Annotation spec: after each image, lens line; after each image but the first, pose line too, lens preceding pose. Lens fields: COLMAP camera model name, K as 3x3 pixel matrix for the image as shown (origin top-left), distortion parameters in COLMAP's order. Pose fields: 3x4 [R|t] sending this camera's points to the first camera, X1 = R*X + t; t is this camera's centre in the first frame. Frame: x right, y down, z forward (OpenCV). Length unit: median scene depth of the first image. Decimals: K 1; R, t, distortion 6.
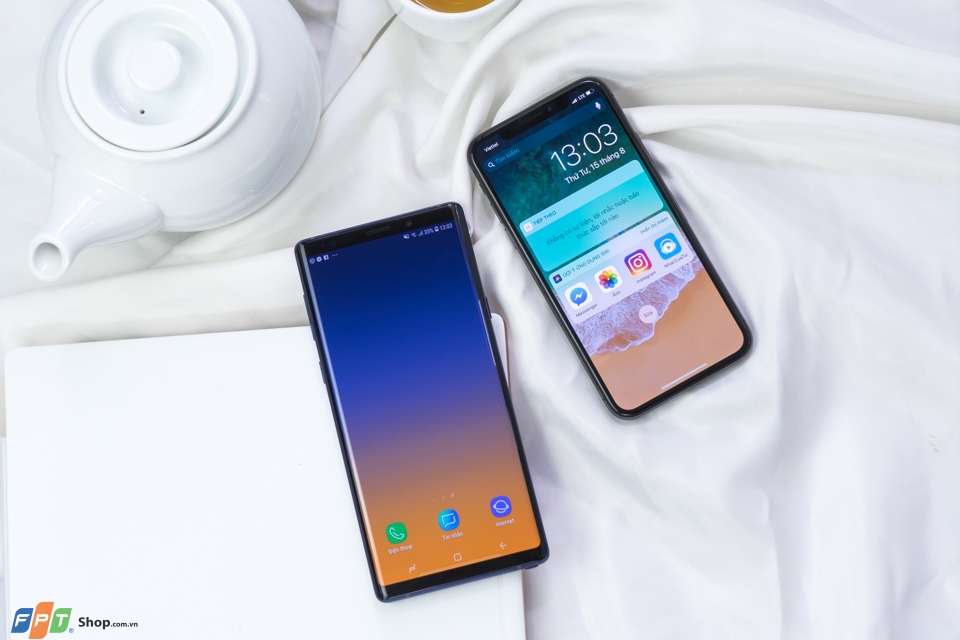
lens RADIAL K [[2517.1, 0, 479.8], [0, 2517.1, 319.1], [0, 0, 1]] dist [-0.126873, 0.000000]
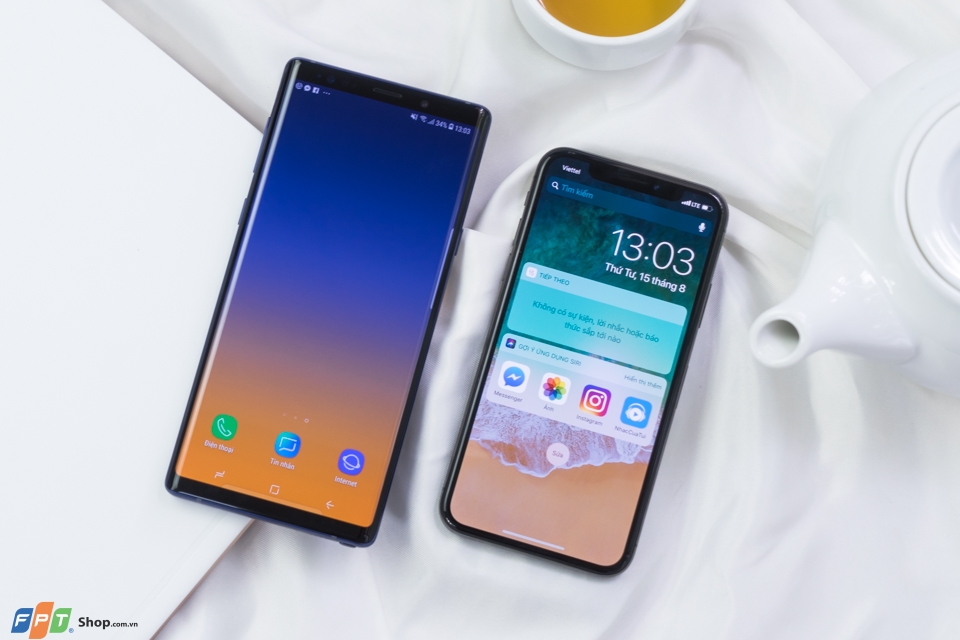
lens RADIAL K [[2517.1, 0, 479.5], [0, 2517.1, 320.8], [0, 0, 1]] dist [-0.126873, 0.000000]
pose [[0.695281, 0.718705, 0.006966, 0.013261], [-0.718308, 0.695167, -0.027878, 0.008892], [-0.024879, 0.014379, 0.999587, 0.196543]]
